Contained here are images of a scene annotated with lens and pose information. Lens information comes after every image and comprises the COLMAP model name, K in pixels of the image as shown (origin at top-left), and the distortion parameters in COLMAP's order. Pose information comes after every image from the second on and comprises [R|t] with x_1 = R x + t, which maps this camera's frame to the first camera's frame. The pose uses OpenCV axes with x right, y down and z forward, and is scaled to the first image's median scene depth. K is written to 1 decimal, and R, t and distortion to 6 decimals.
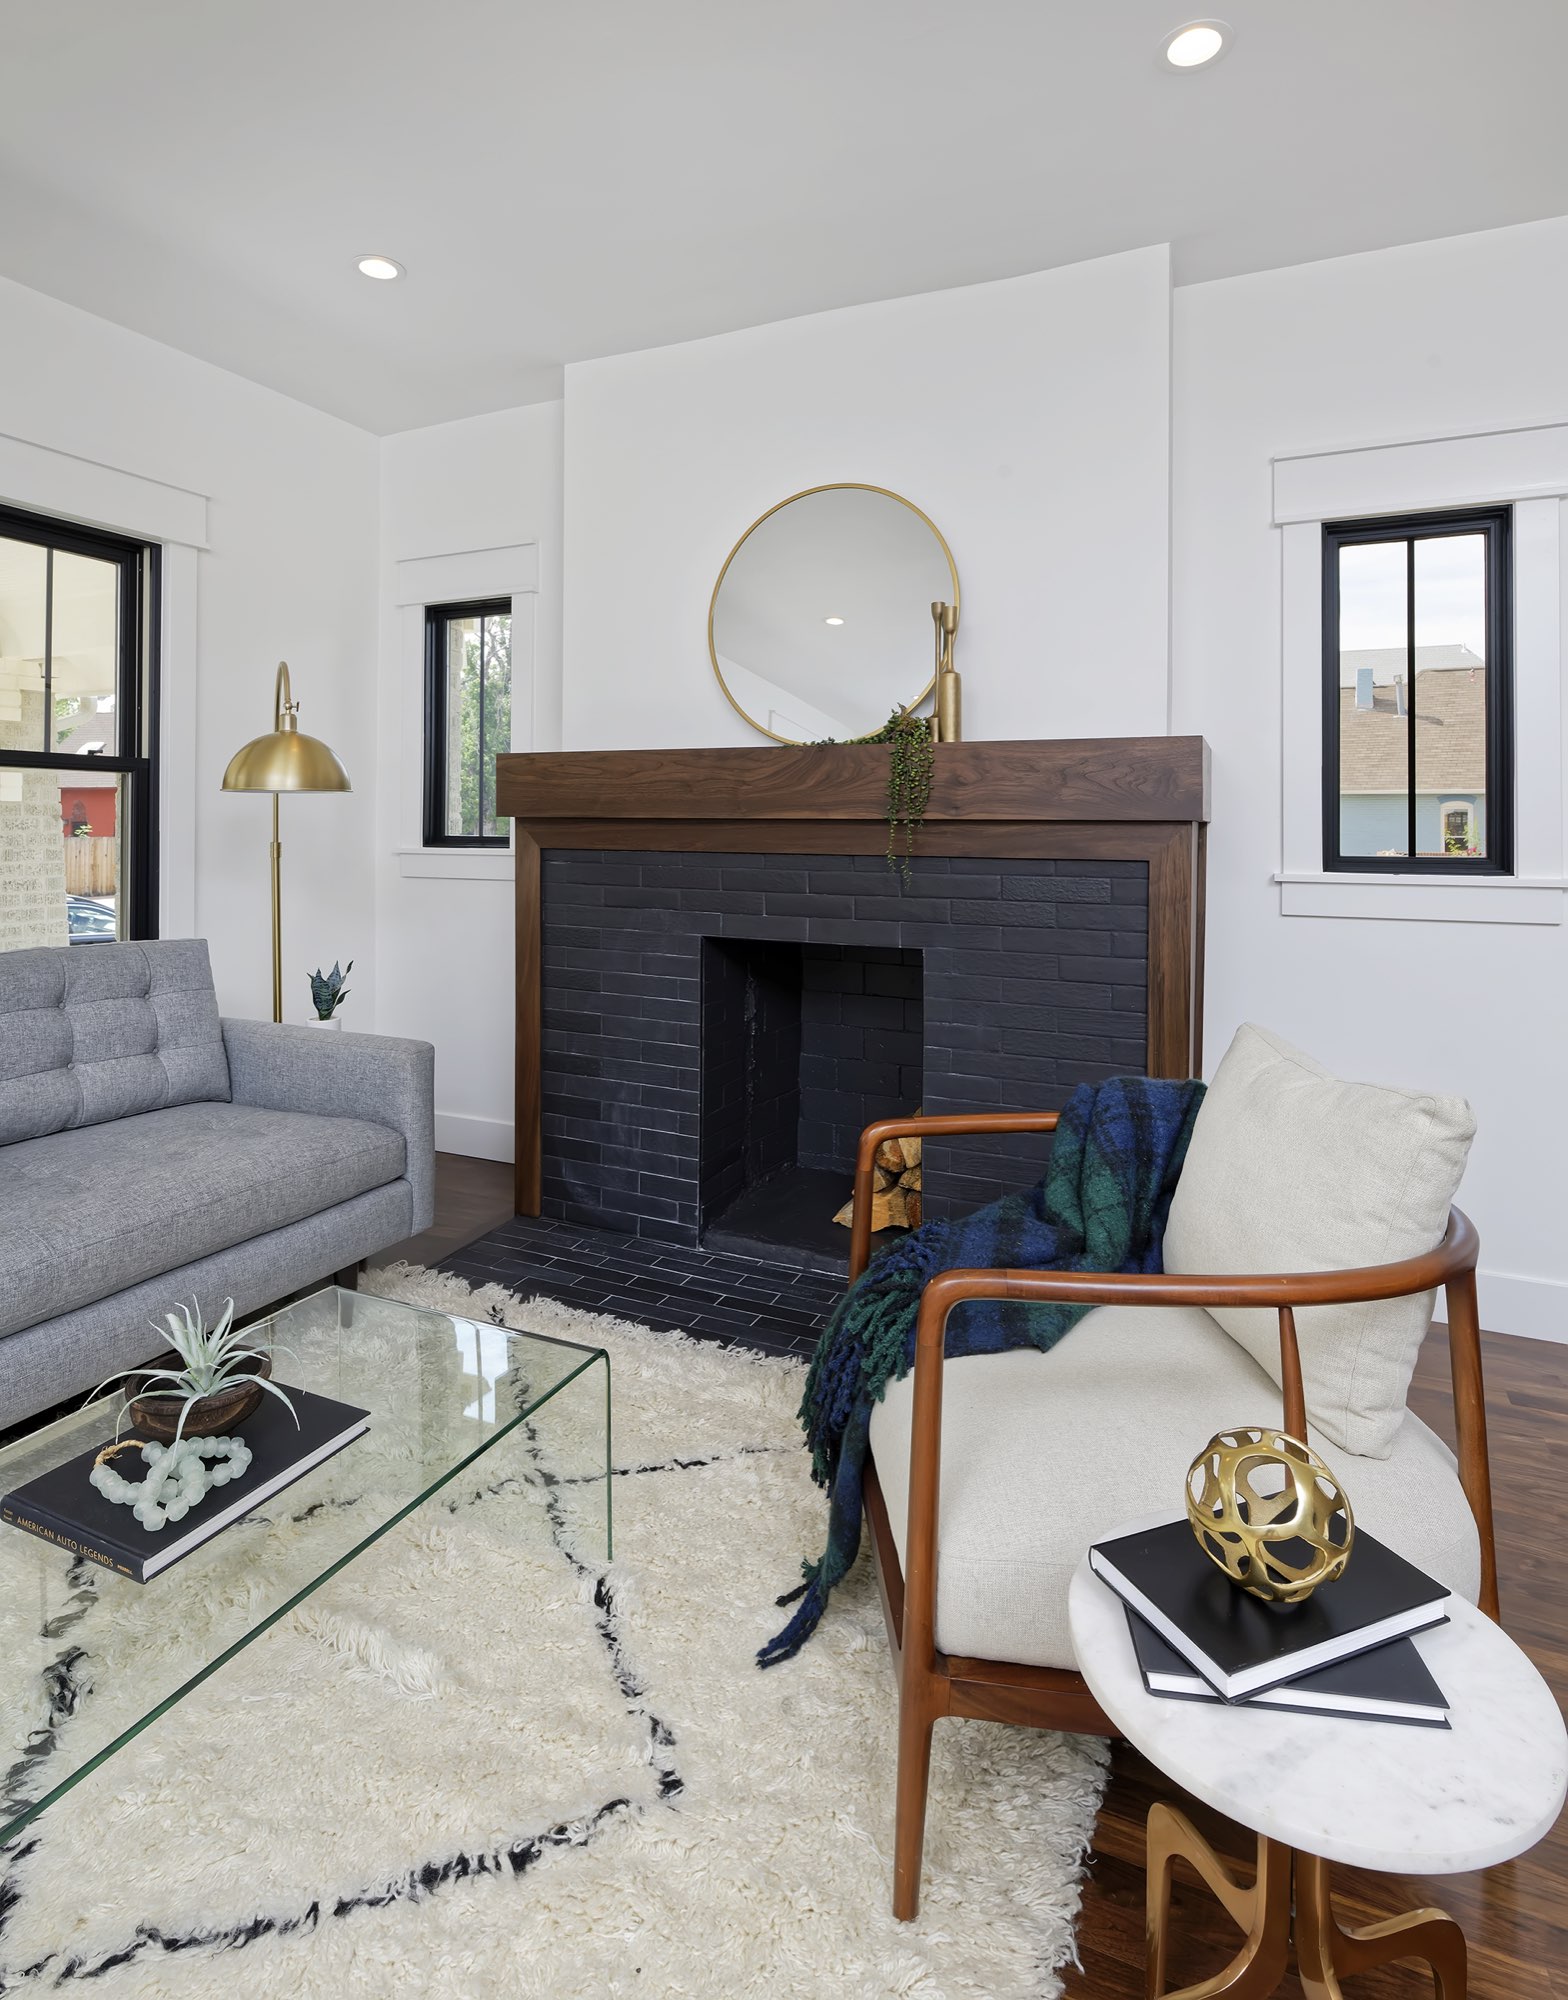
lens RADIAL K [[1088.4, 0, 770.6], [0, 1088.4, 811.2], [0, 0, 1]] dist [0.005814, -0.001823]
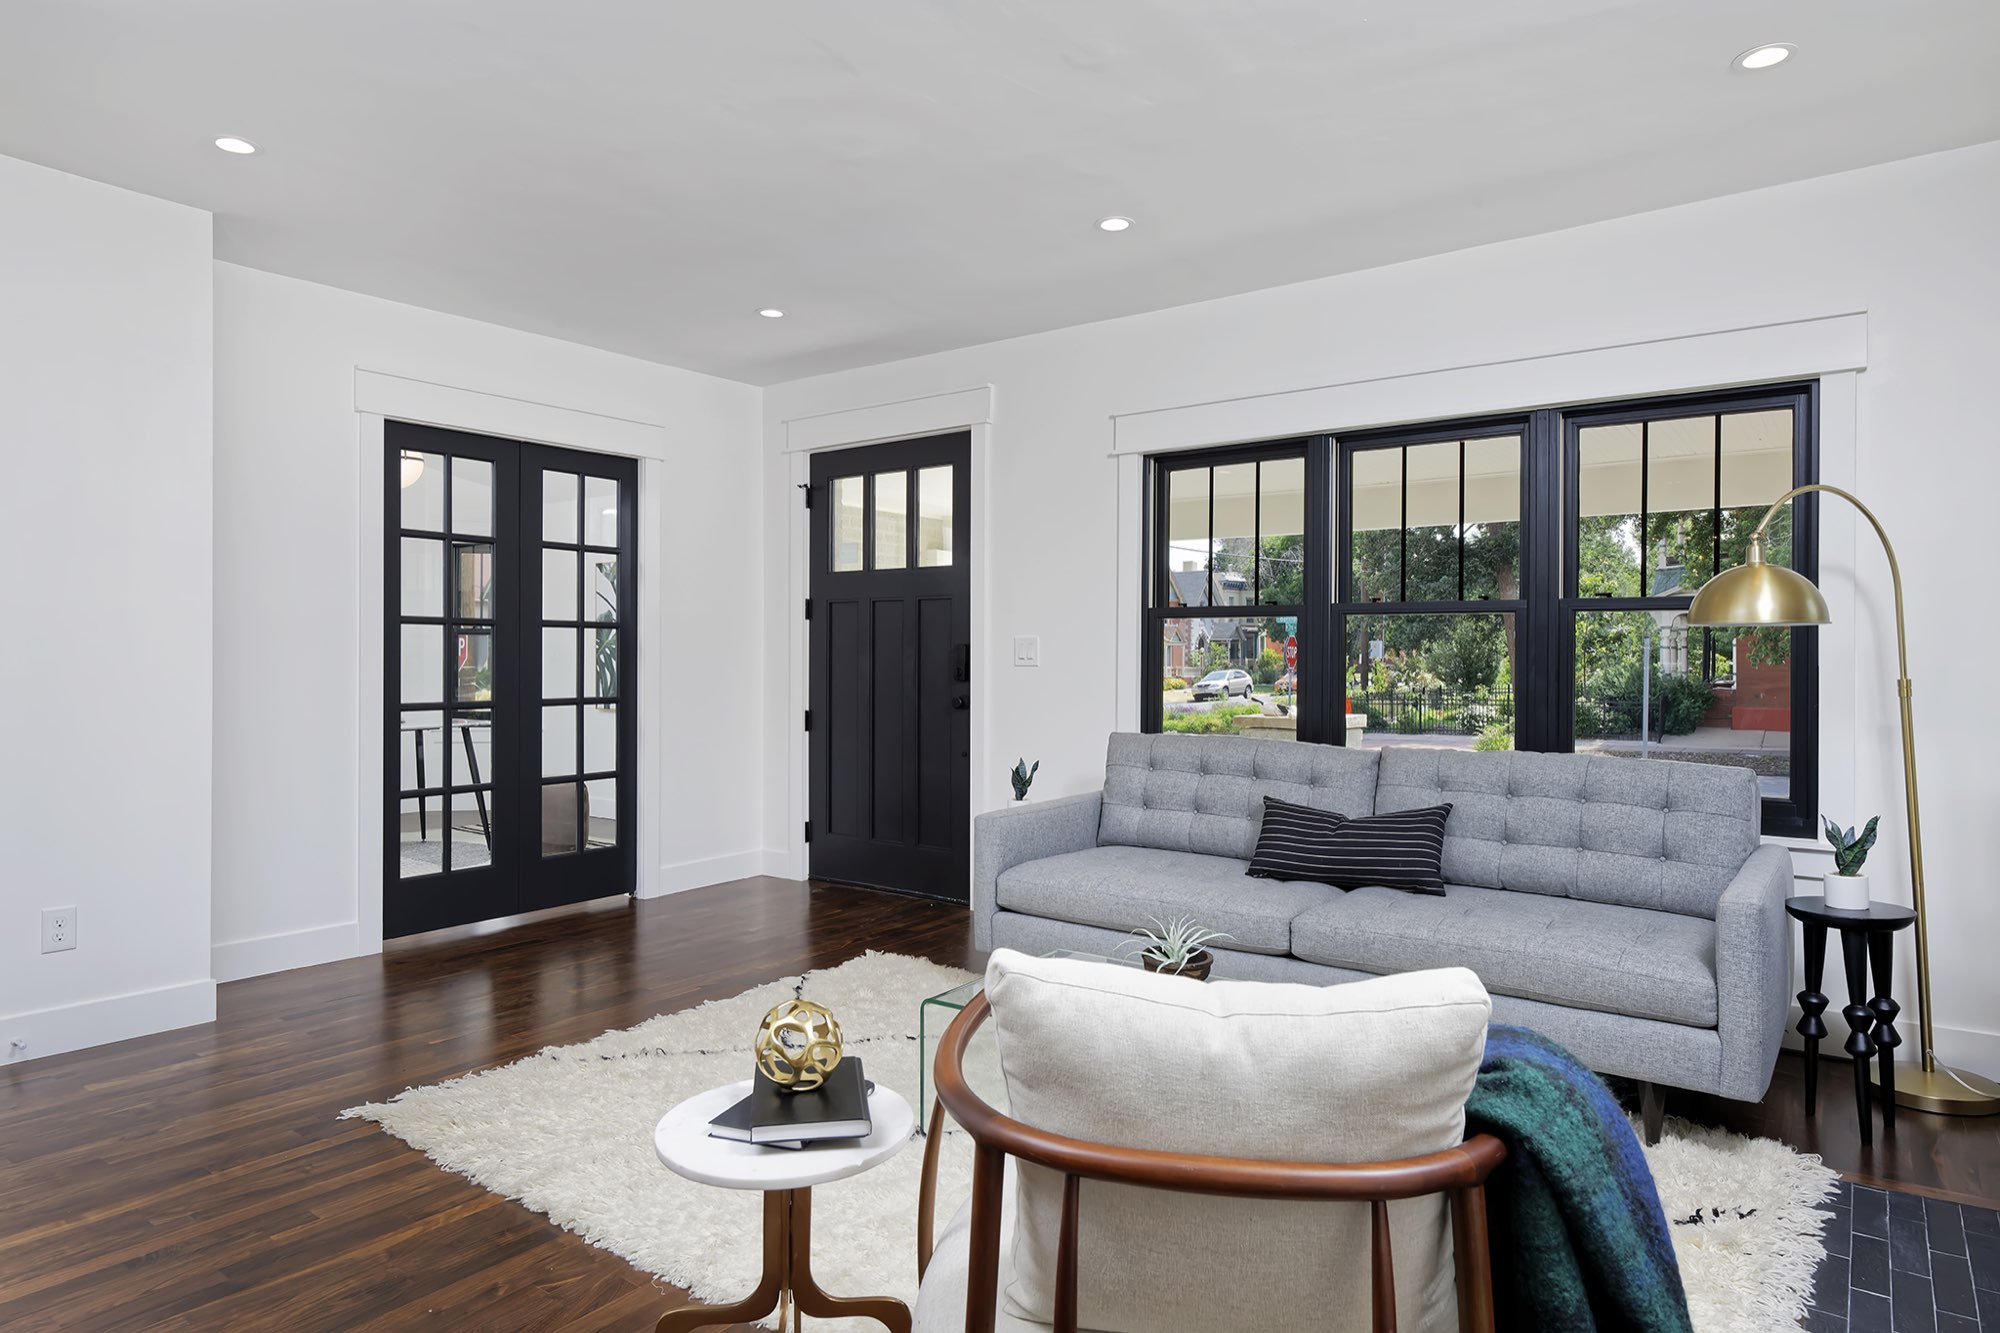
lens RADIAL K [[1177.8, 0, 1015.1], [0, 1177.8, 657.6], [0, 0, 1]] dist [0.000879, 0.000431]
pose [[-0.193931, -0.000741, -0.981015, 0.726014], [0.002369, 0.999996, -0.001223, 0.011233], [0.981012, -0.002561, -0.193929, 0.555226]]
